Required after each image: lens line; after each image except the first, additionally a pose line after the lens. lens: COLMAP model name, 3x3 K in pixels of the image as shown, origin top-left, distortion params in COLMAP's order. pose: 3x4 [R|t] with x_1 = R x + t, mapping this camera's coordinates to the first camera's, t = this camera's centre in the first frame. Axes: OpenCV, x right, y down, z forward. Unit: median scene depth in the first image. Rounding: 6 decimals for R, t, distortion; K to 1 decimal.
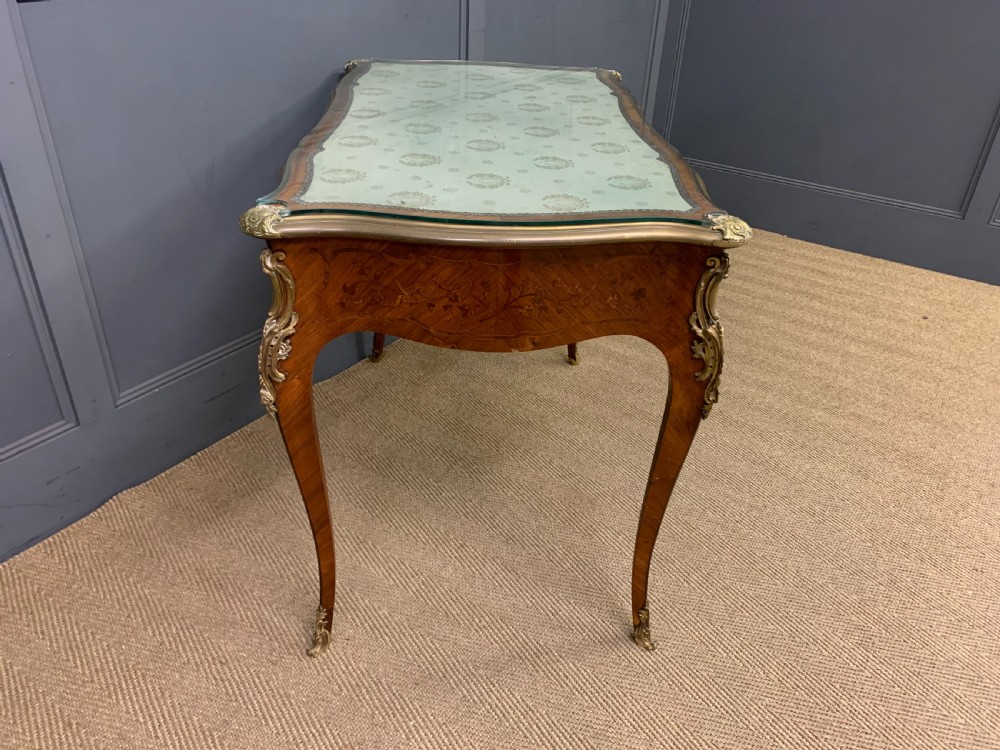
lens RADIAL K [[767.8, 0, 503.3], [0, 767.8, 369.9], [0, 0, 1]] dist [0.015170, -0.006349]
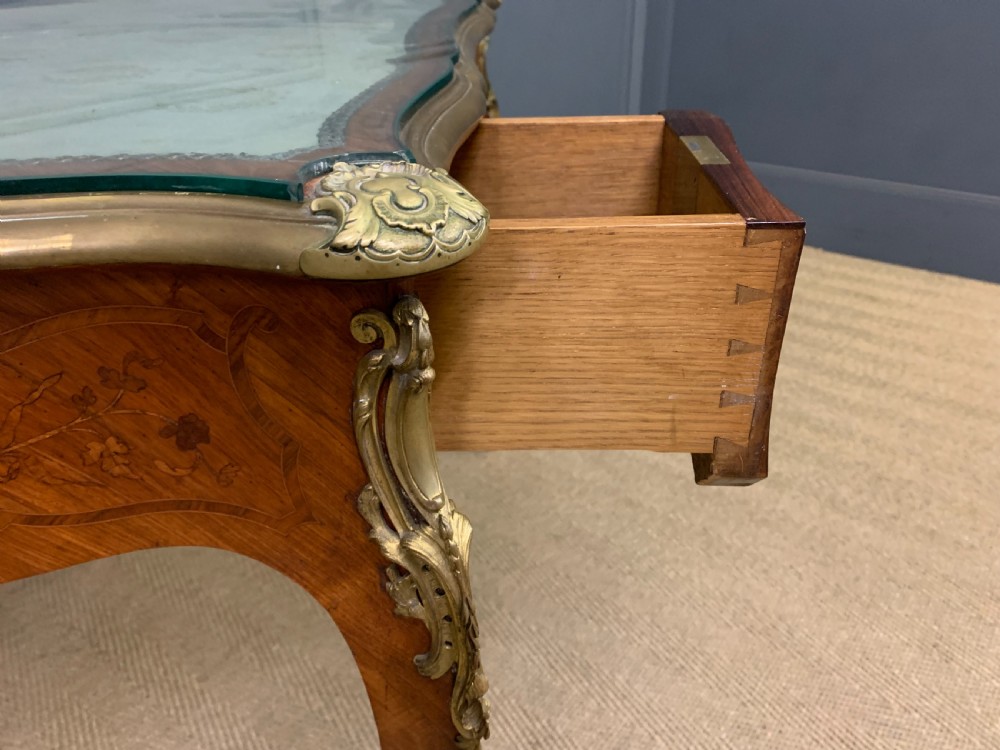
lens RADIAL K [[767.8, 0, 503.3], [0, 767.8, 369.9], [0, 0, 1]] dist [0.015170, -0.006349]
pose [[0.997115, -0.022207, -0.072583, 0.185868], [0.019730, 0.999204, -0.034676, -0.062493], [0.073296, 0.033144, 0.996759, 0.393190]]
